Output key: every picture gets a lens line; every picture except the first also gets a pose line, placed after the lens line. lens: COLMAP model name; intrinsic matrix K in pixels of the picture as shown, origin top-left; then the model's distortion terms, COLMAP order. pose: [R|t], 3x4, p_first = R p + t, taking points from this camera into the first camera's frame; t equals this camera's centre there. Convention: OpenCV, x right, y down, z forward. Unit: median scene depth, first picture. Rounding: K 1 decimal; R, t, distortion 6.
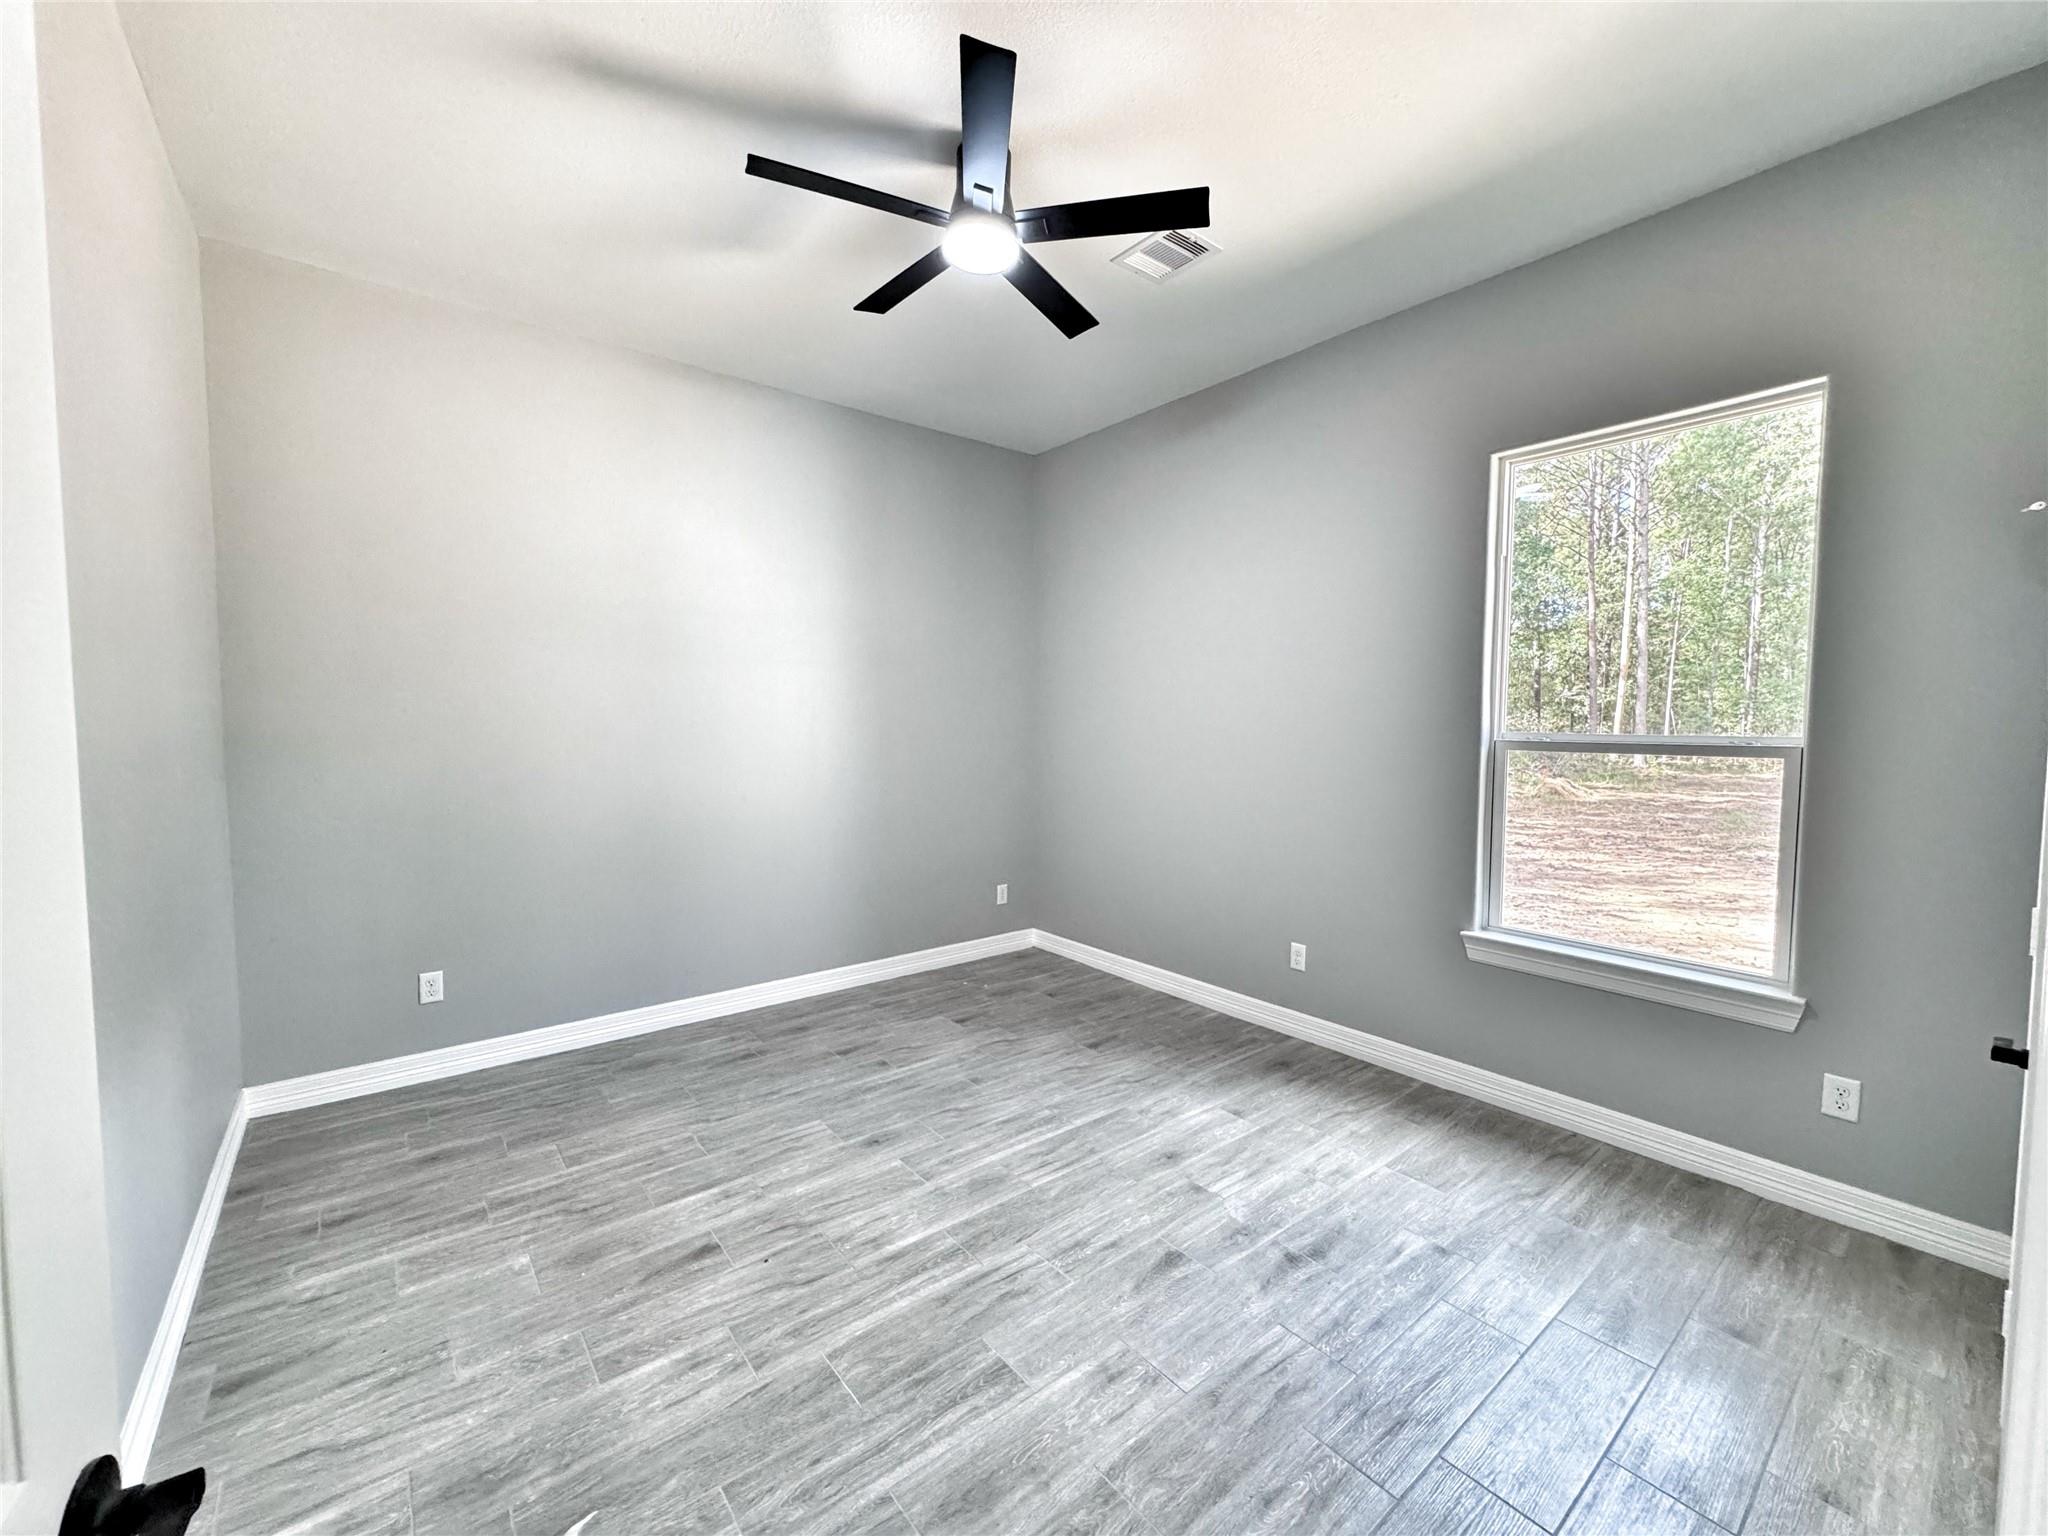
lens RADIAL K [[819.1, 0, 1025.1], [0, 819.1, 765.8], [0, 0, 1]] dist [-0.001989, 0.000450]
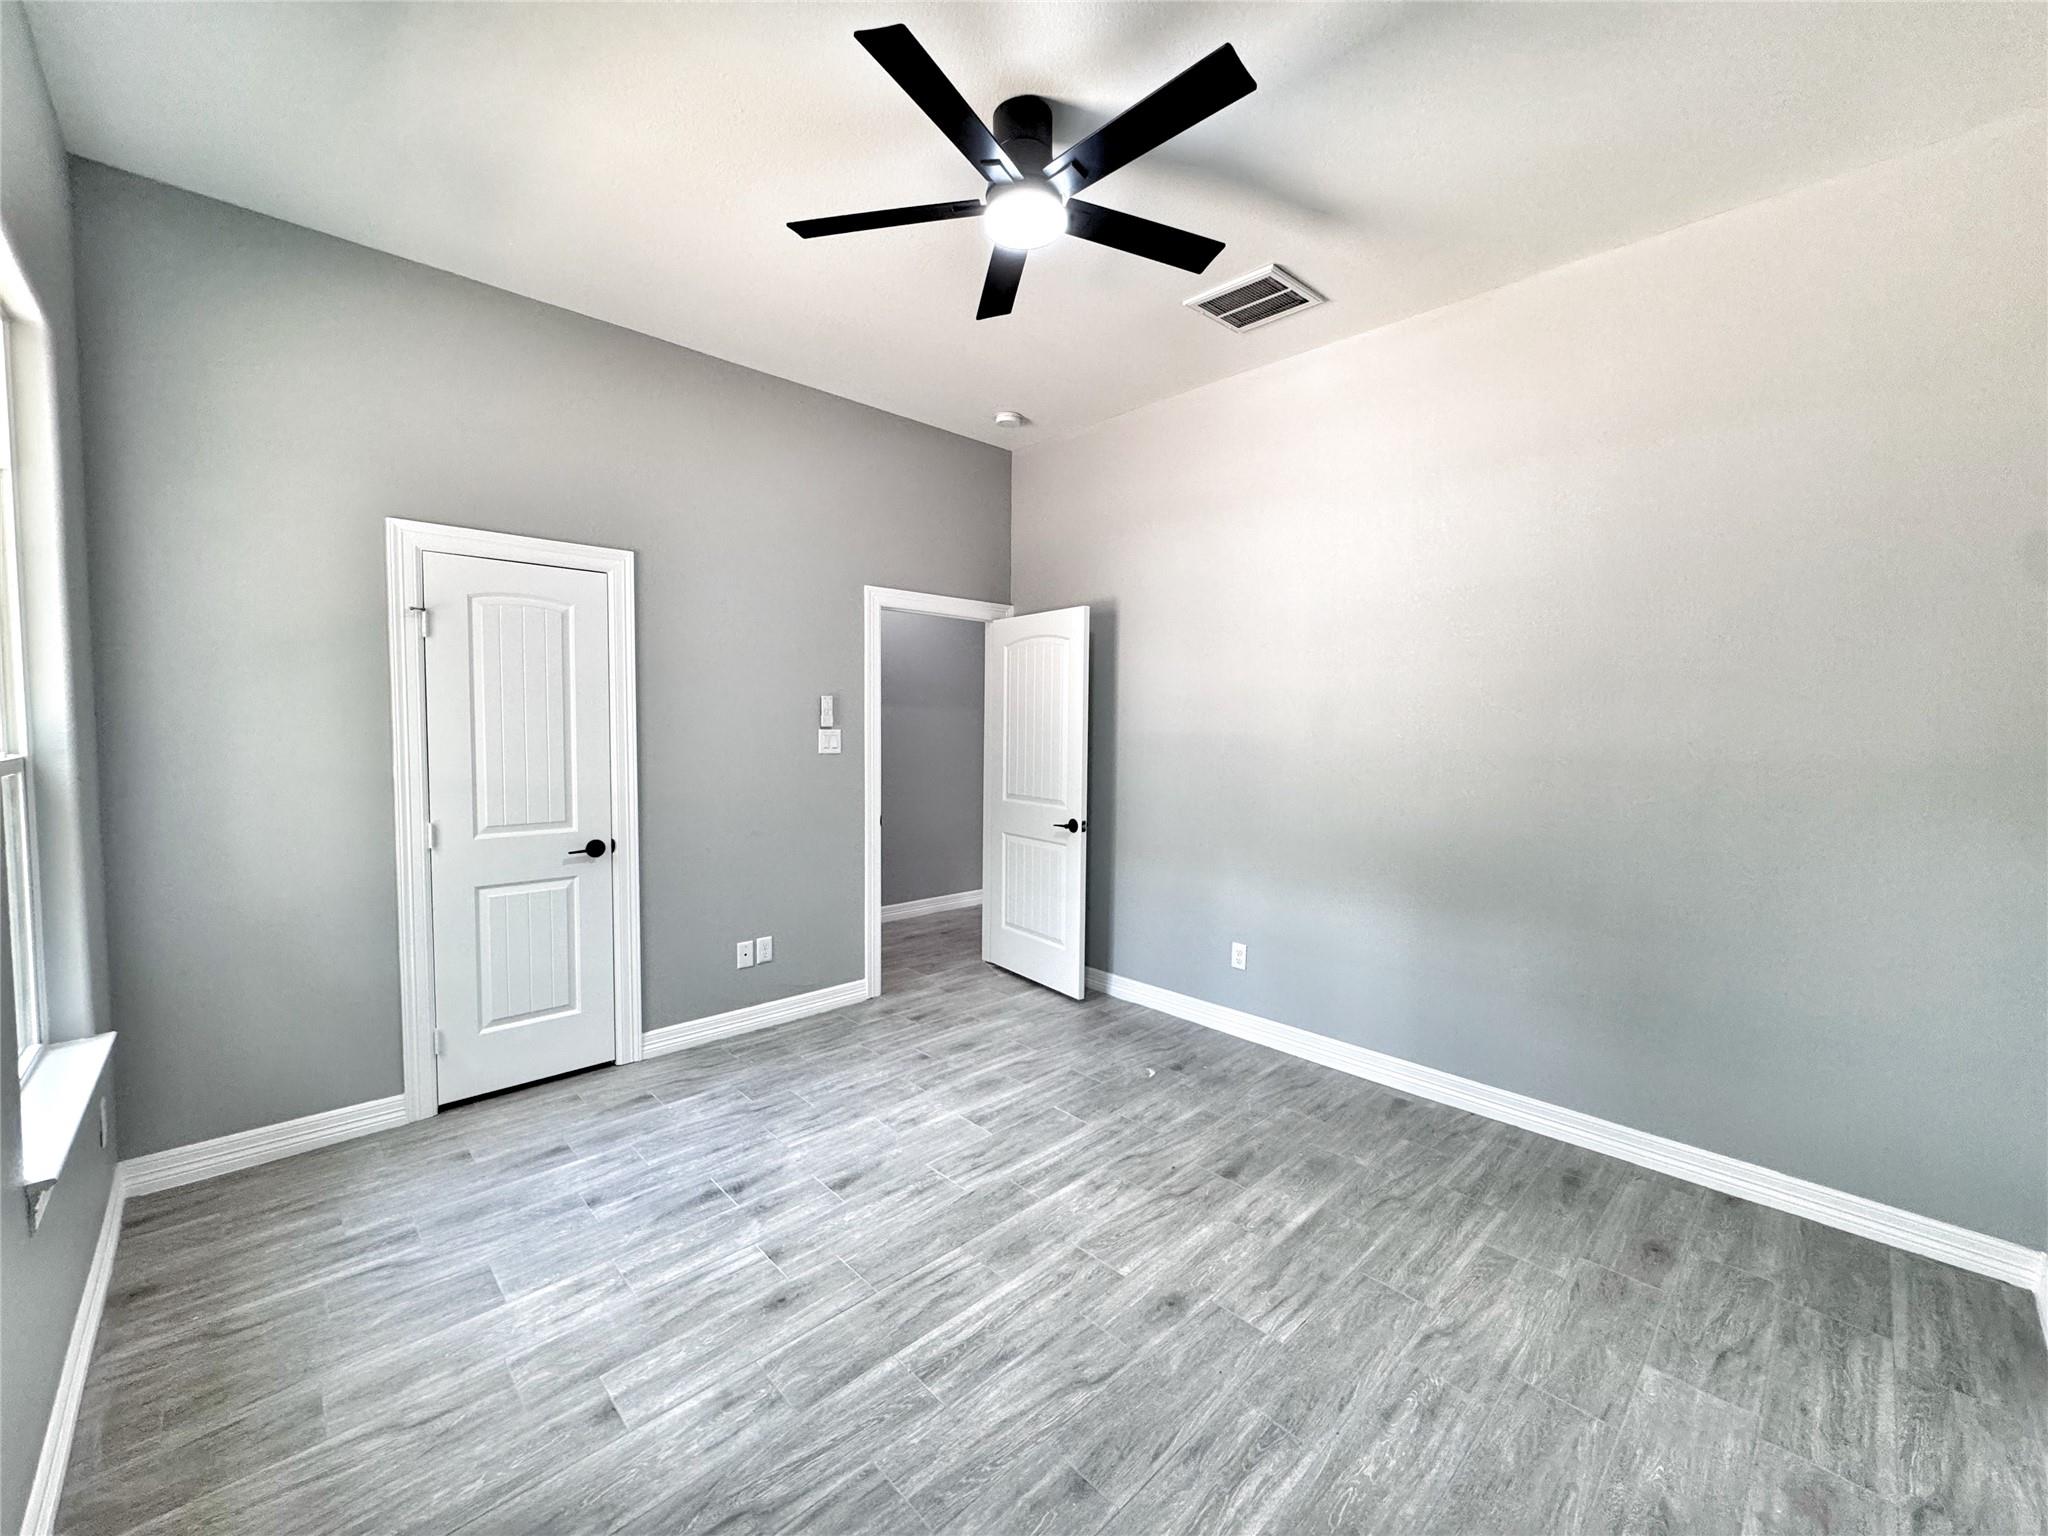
lens RADIAL K [[819.1, 0, 1025.1], [0, 819.1, 765.8], [0, 0, 1]] dist [-0.001989, 0.000450]
pose [[-0.995795, -0.007860, -0.091267, 0.025873], [-0.017742, 0.993994, 0.107984, -0.124754], [0.089870, 0.109149, -0.989954, 1.987511]]
